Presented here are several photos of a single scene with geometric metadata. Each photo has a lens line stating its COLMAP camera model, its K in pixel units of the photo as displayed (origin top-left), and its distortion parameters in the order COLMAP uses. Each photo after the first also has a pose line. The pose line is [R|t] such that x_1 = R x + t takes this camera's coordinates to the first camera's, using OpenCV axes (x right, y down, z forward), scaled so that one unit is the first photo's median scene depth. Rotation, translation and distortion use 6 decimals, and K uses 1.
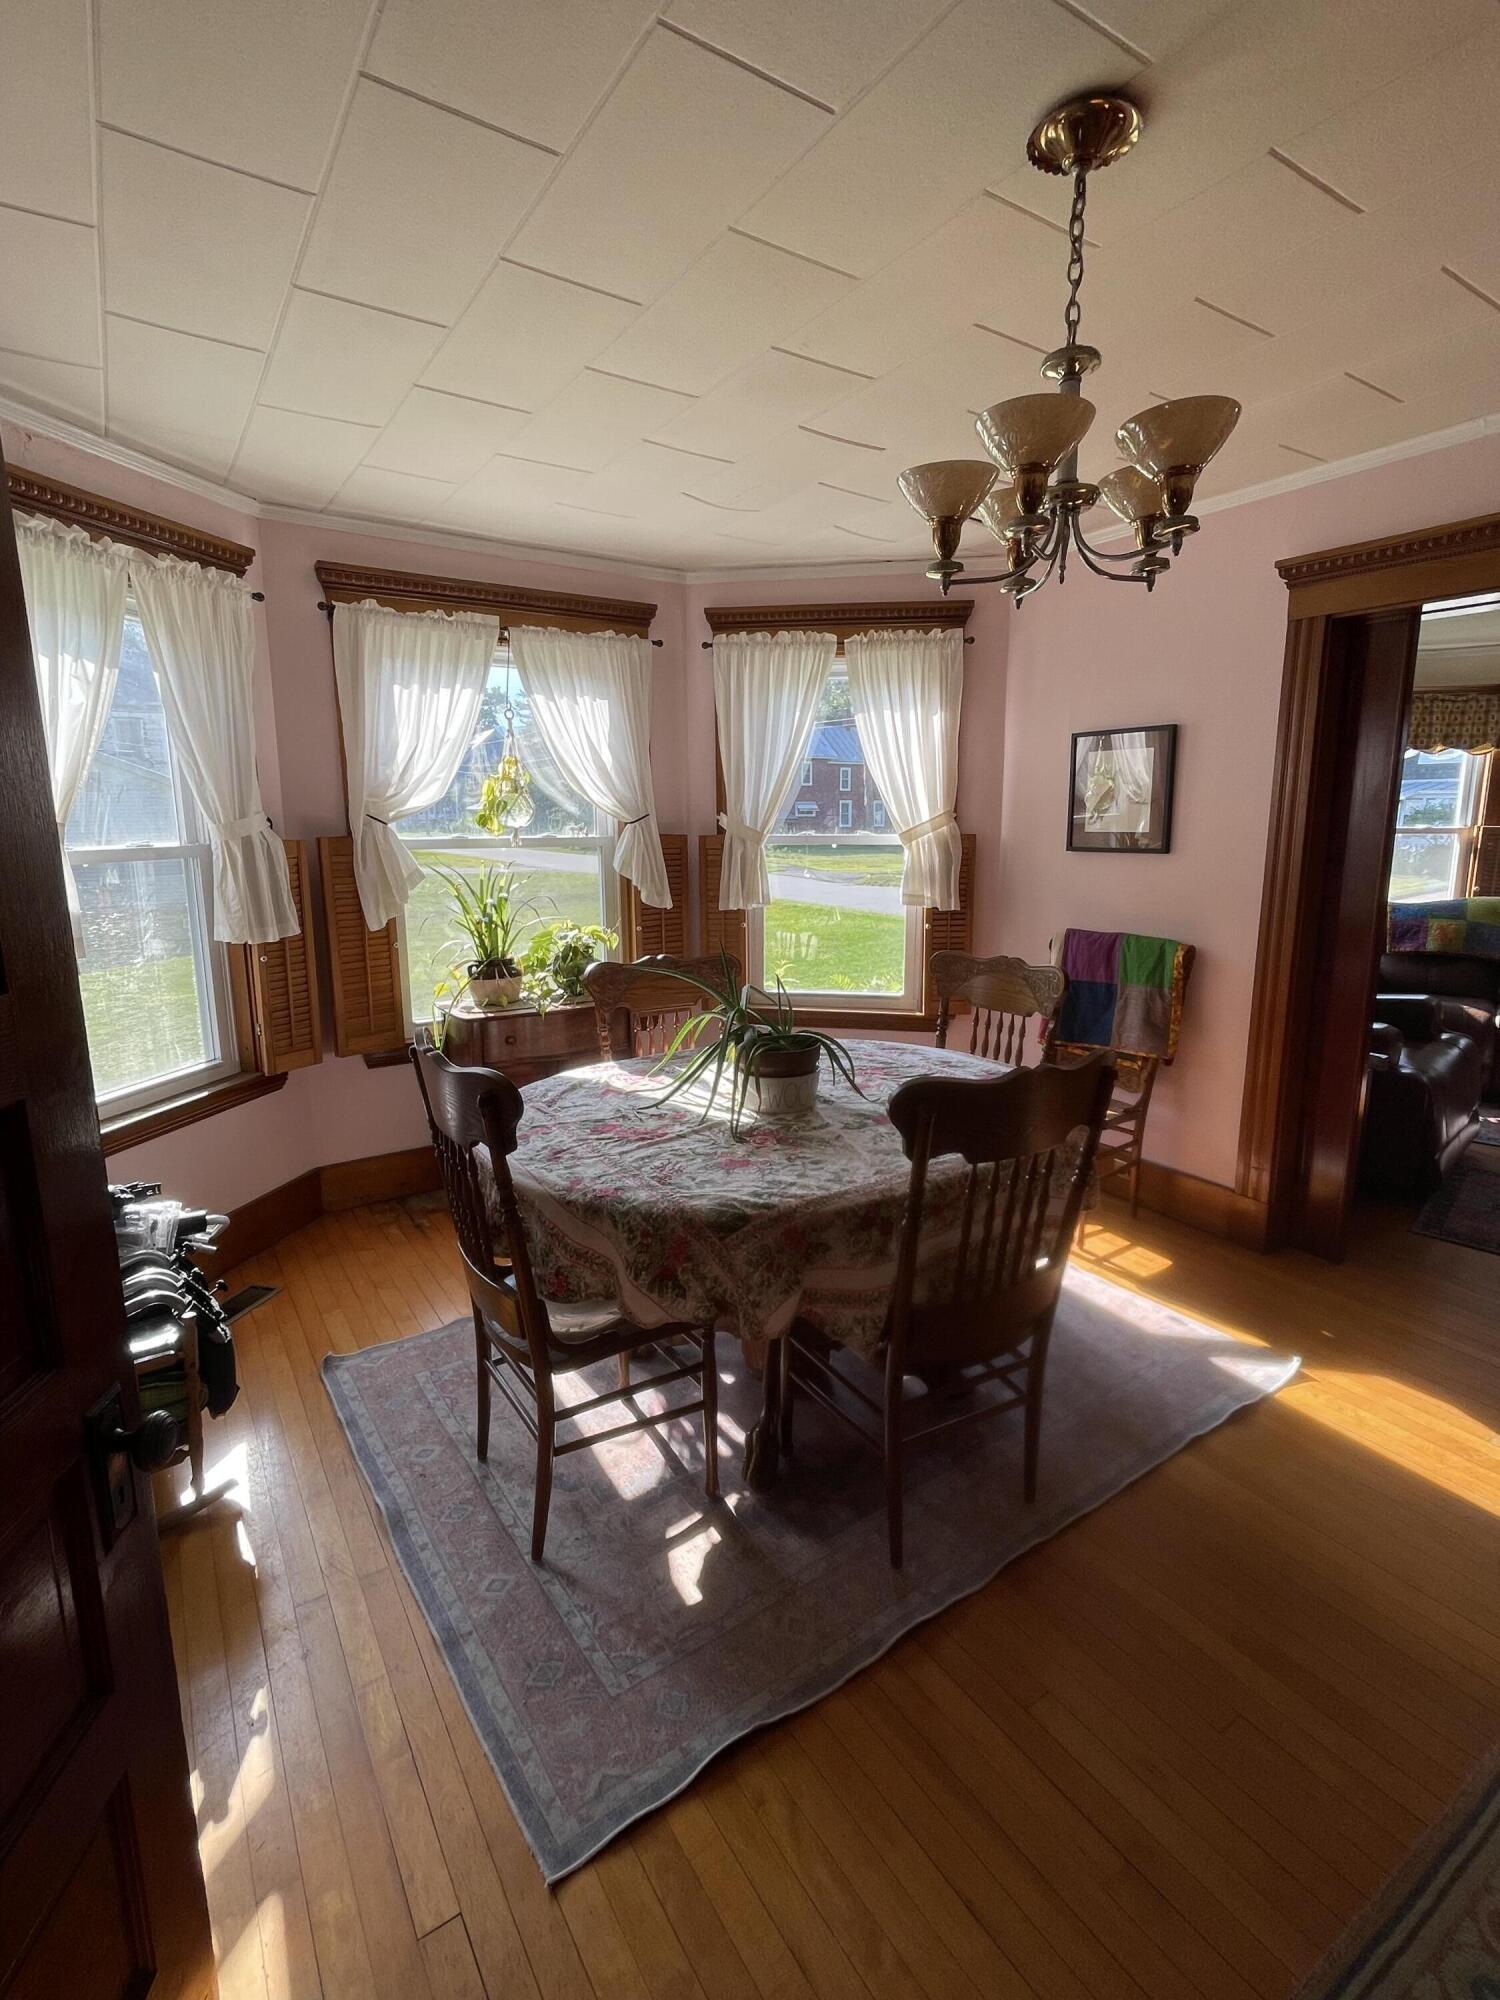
lens RADIAL K [[941.9, 0, 744.0], [0, 941.9, 992.1], [0, 0, 1]] dist [0.003592, 0.000453]
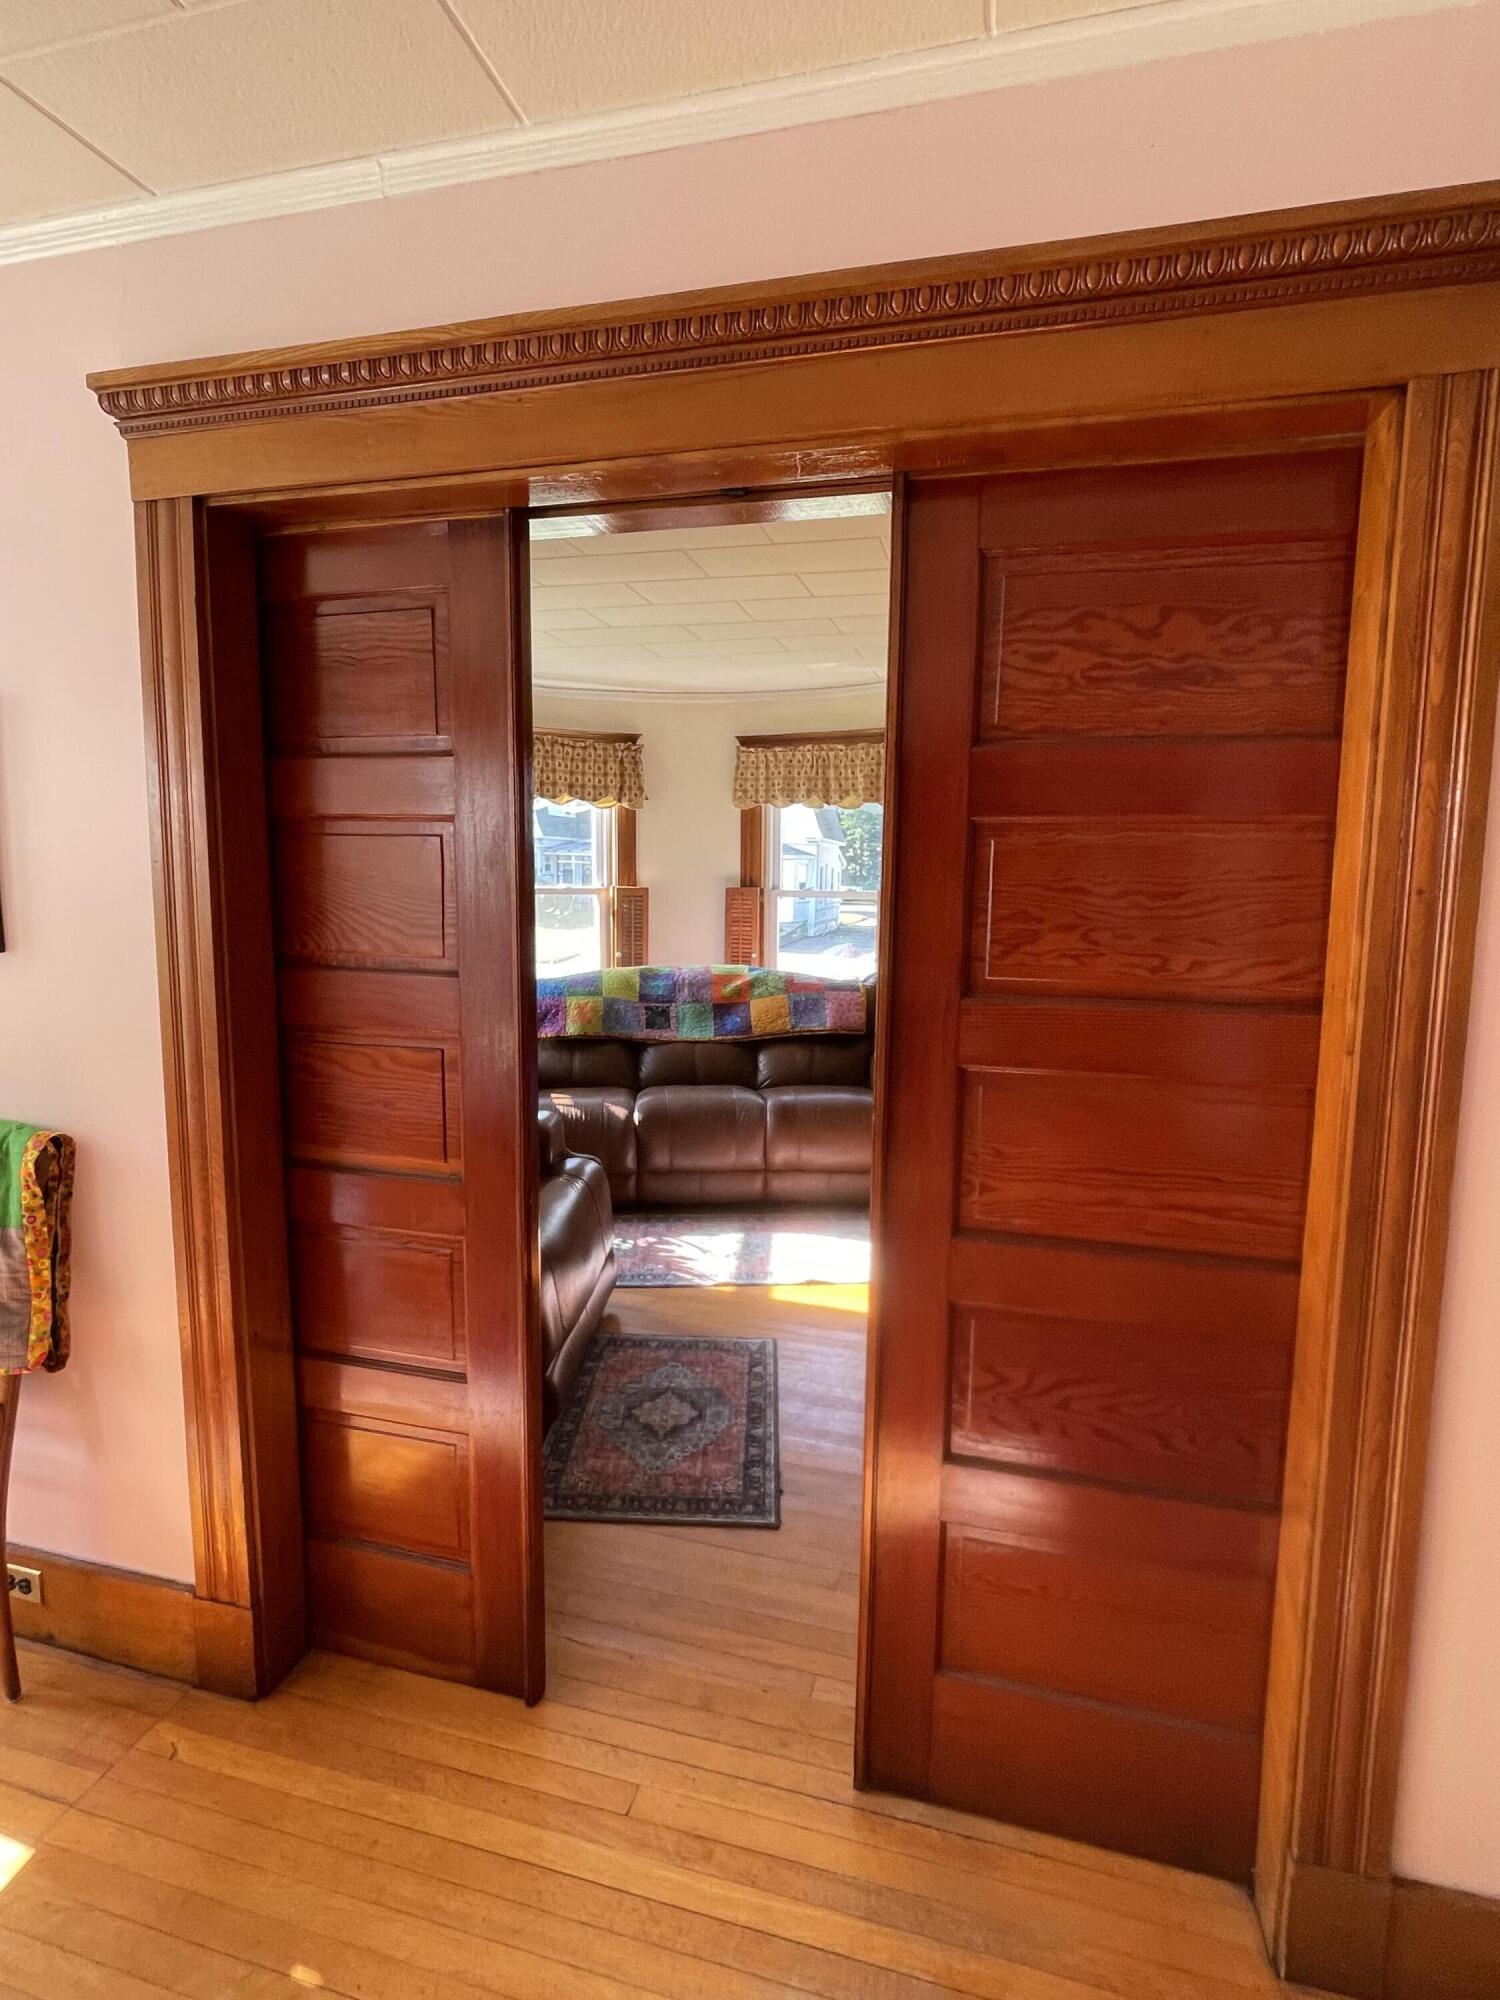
lens RADIAL K [[1005.3, 0, 750.0], [0, 1005.3, 1000.0], [0, 0, 1]] dist [-0.001324, -0.000117]
pose [[0.741443, -0.071559, 0.667190, 0.248429], [0.105723, 0.994336, -0.010843, -0.047636], [-0.662635, 0.078577, 0.744809, 0.223880]]
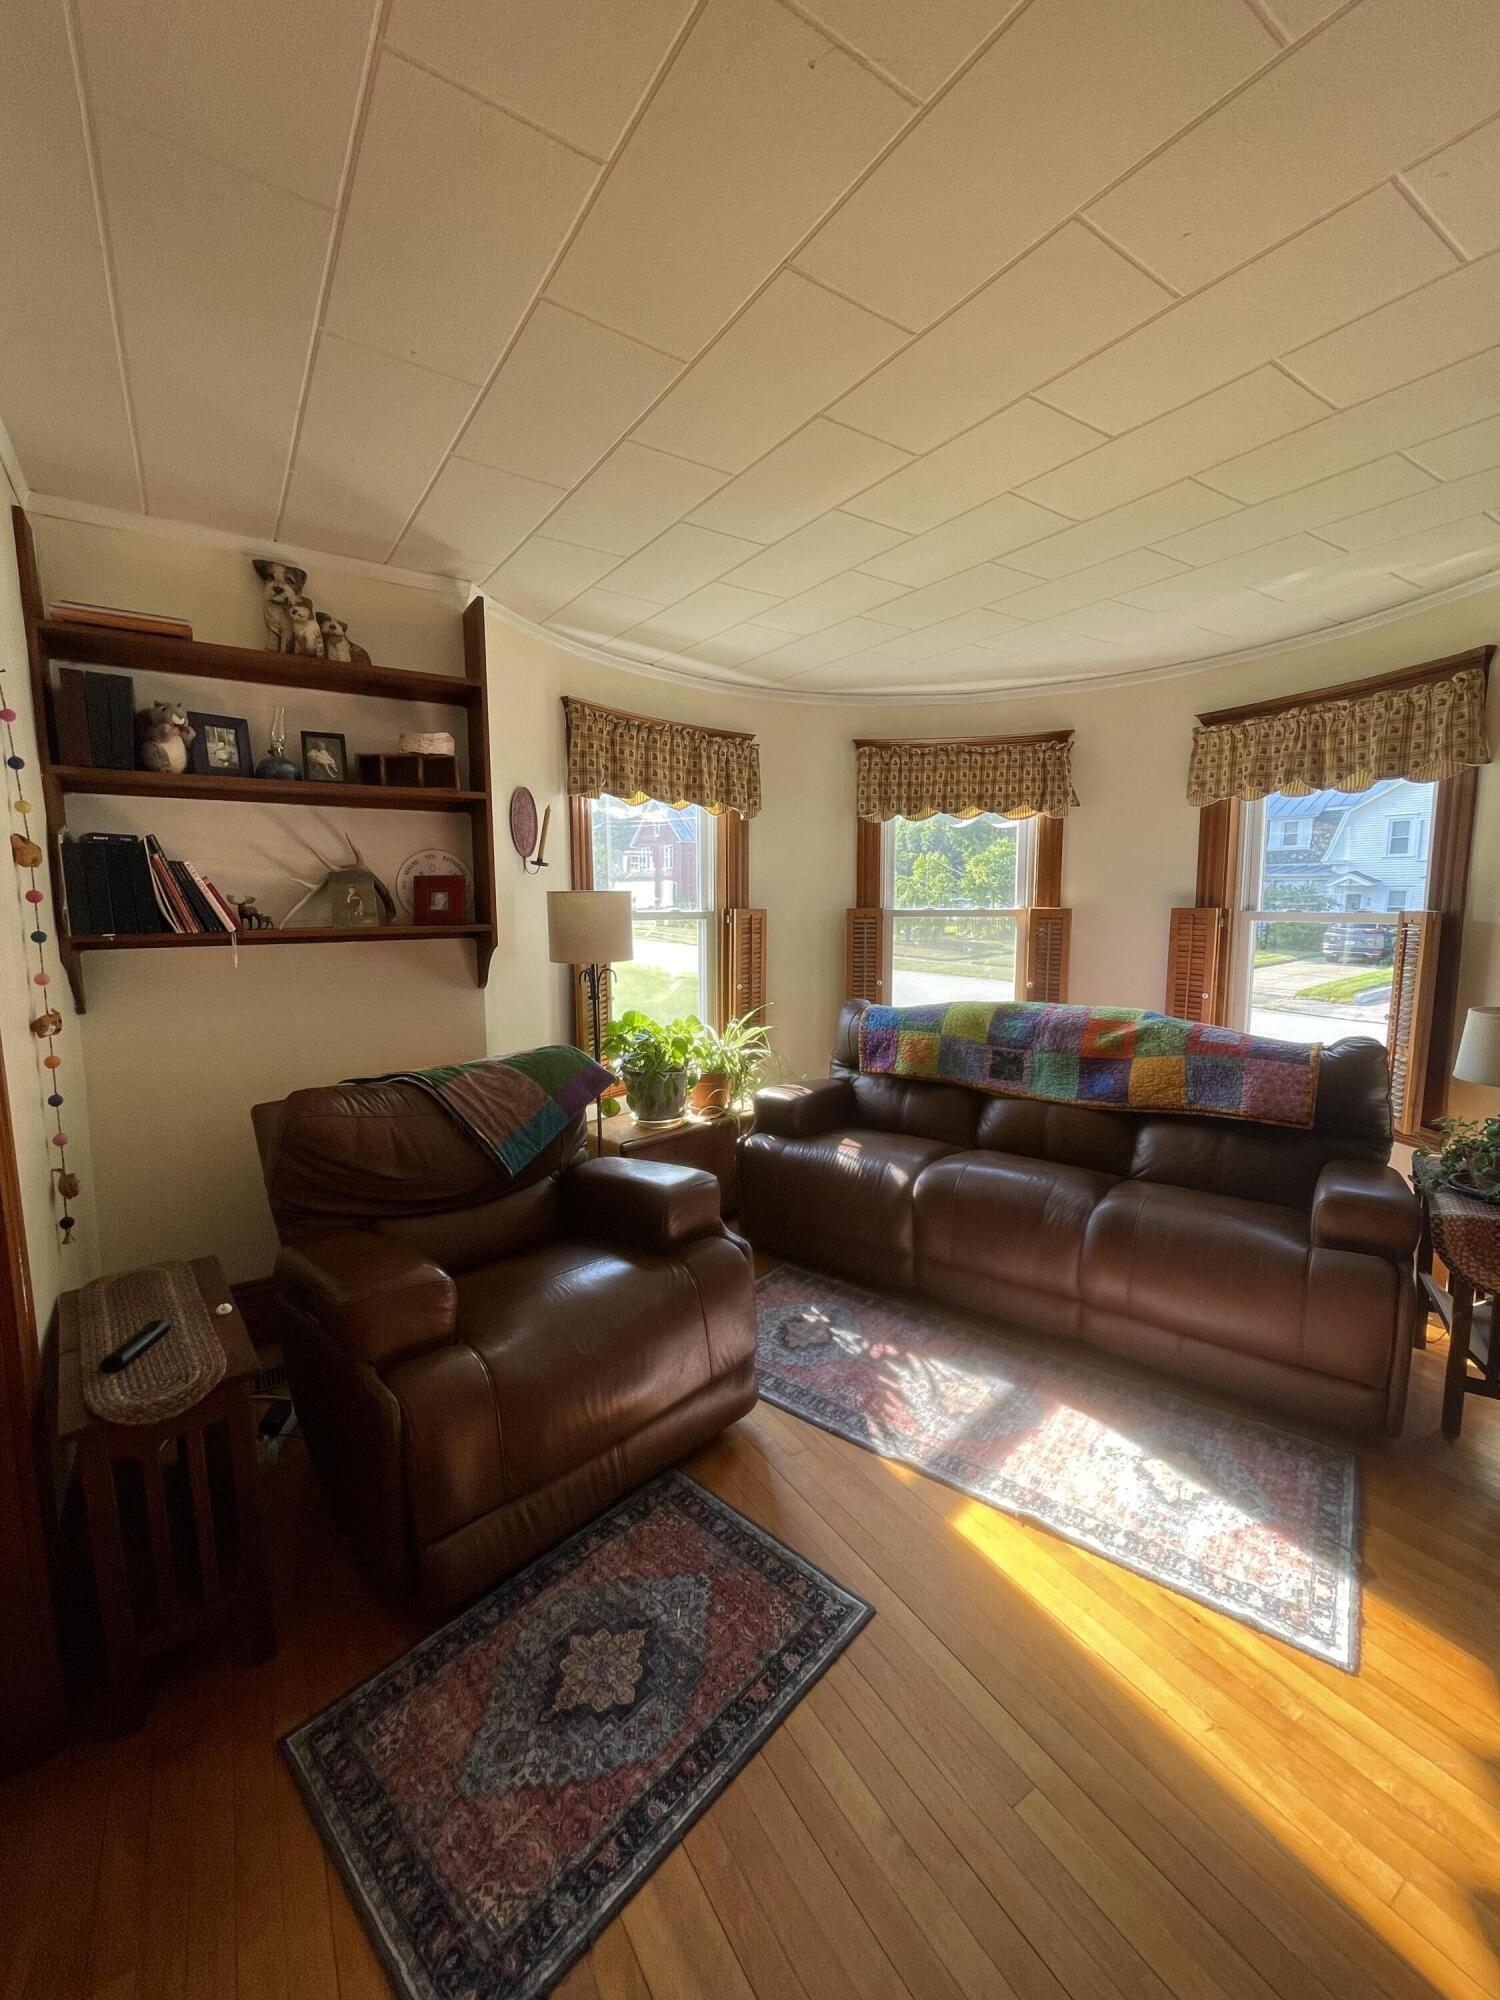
lens RADIAL K [[825.2, 0, 752.2], [0, 825.2, 975.7], [0, 0, 1]] dist [0.016834, 0.000409]
pose [[0.999965, 0.002690, 0.007909, 0.600139], [-0.002028, 0.996586, -0.082537, -0.066114], [-0.008104, 0.082518, 0.996557, 0.341991]]
